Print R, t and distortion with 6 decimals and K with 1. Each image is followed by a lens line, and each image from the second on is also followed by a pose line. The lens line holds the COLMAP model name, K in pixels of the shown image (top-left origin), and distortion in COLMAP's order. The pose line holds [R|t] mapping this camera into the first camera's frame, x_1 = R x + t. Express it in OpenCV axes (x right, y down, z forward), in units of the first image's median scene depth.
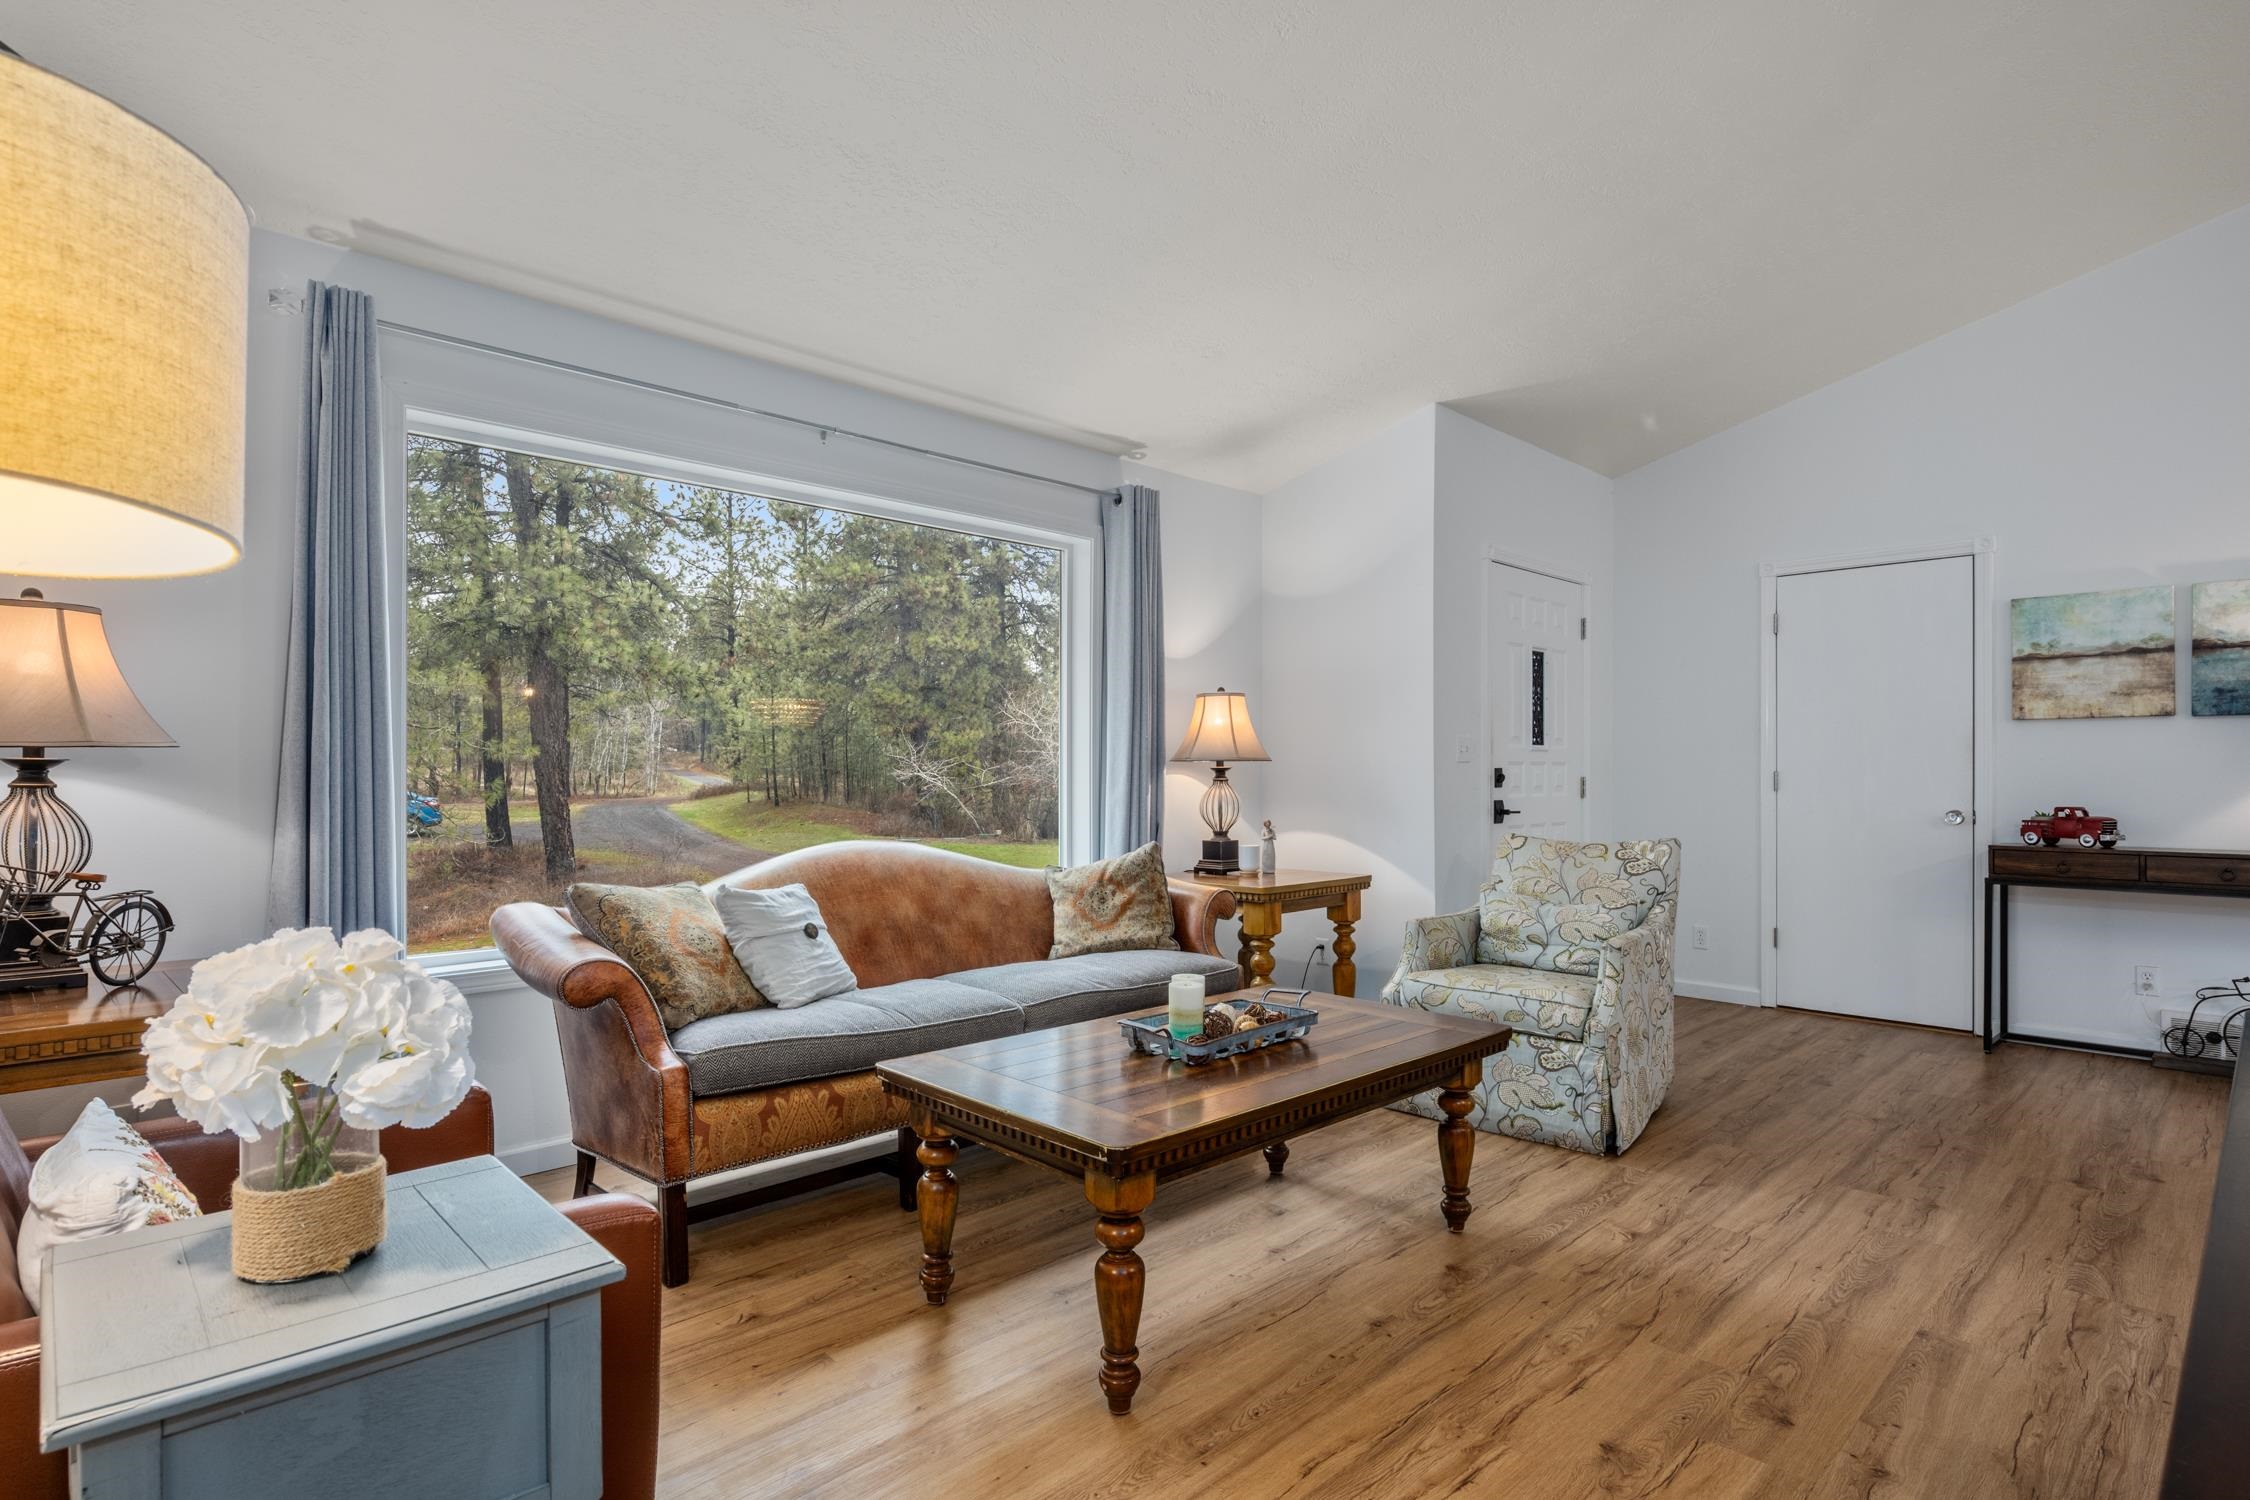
lens RADIAL K [[1124.0, 0, 1132.0], [0, 1124.0, 763.9], [0, 0, 1]] dist [0.002065, 0.000075]
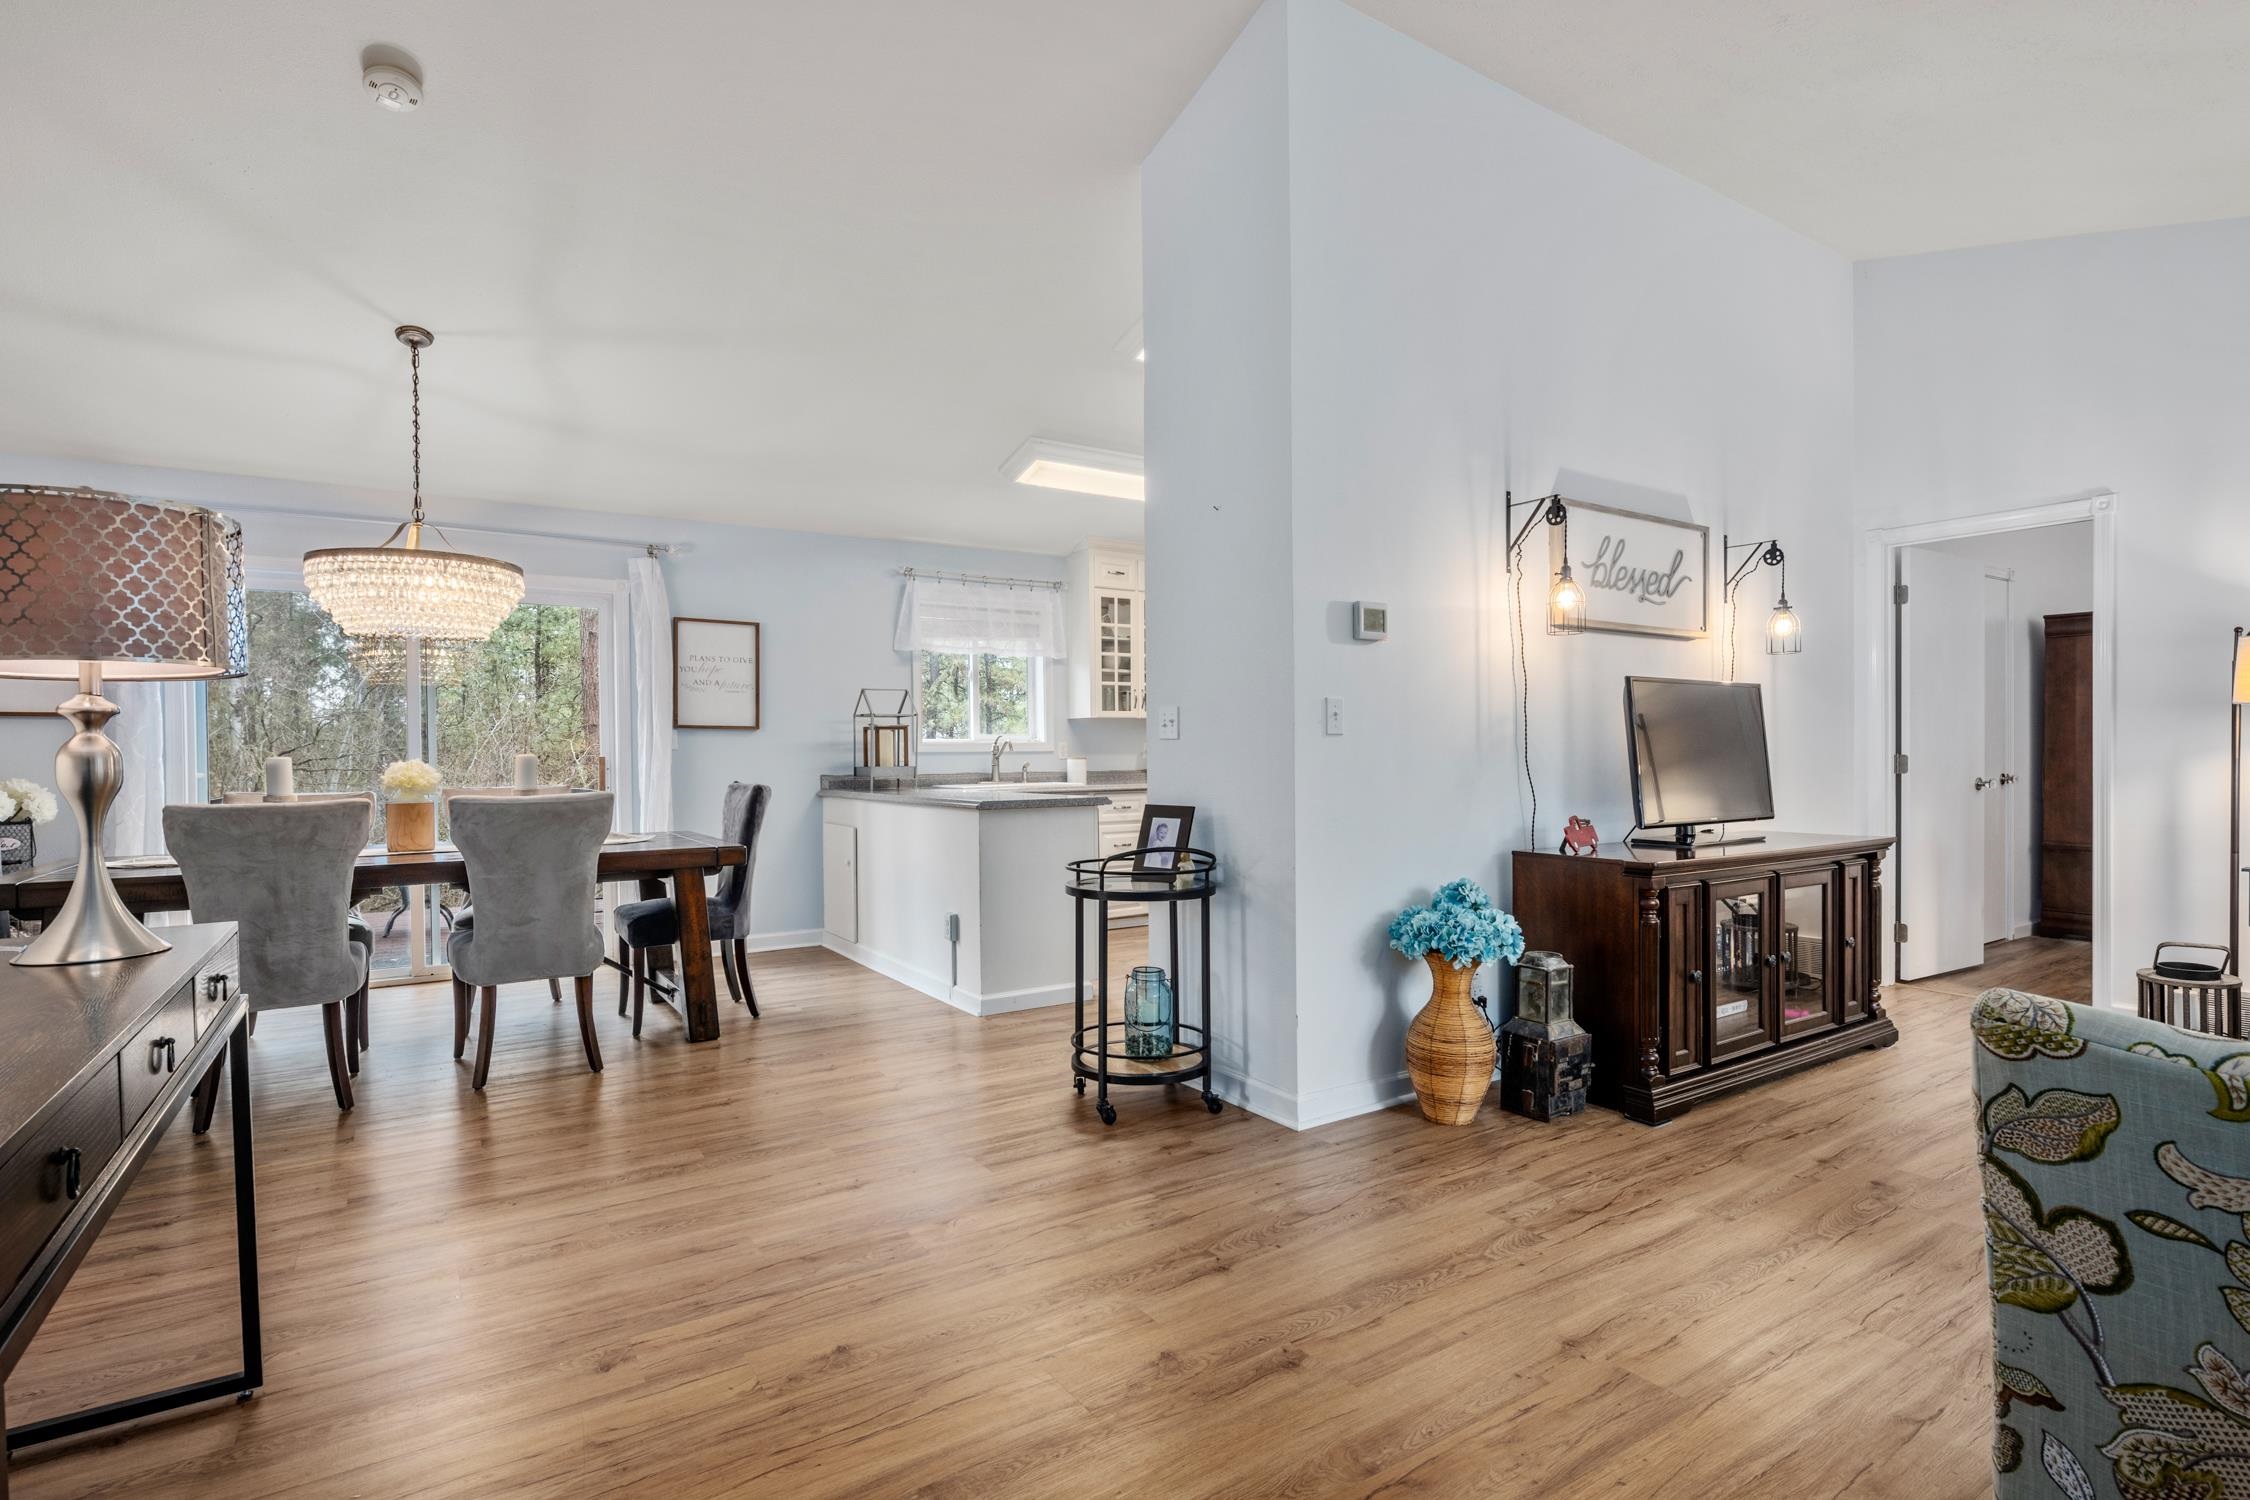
lens RADIAL K [[1097.0, 0, 1127.1], [0, 1097.0, 782.3], [0, 0, 1]] dist [-0.002404, -0.000538]
pose [[-0.982184, 0.005016, 0.187853, 0.592170], [0.008075, 0.999847, 0.015524, 0.010269], [-0.187746, 0.016765, -0.982075, 1.204204]]
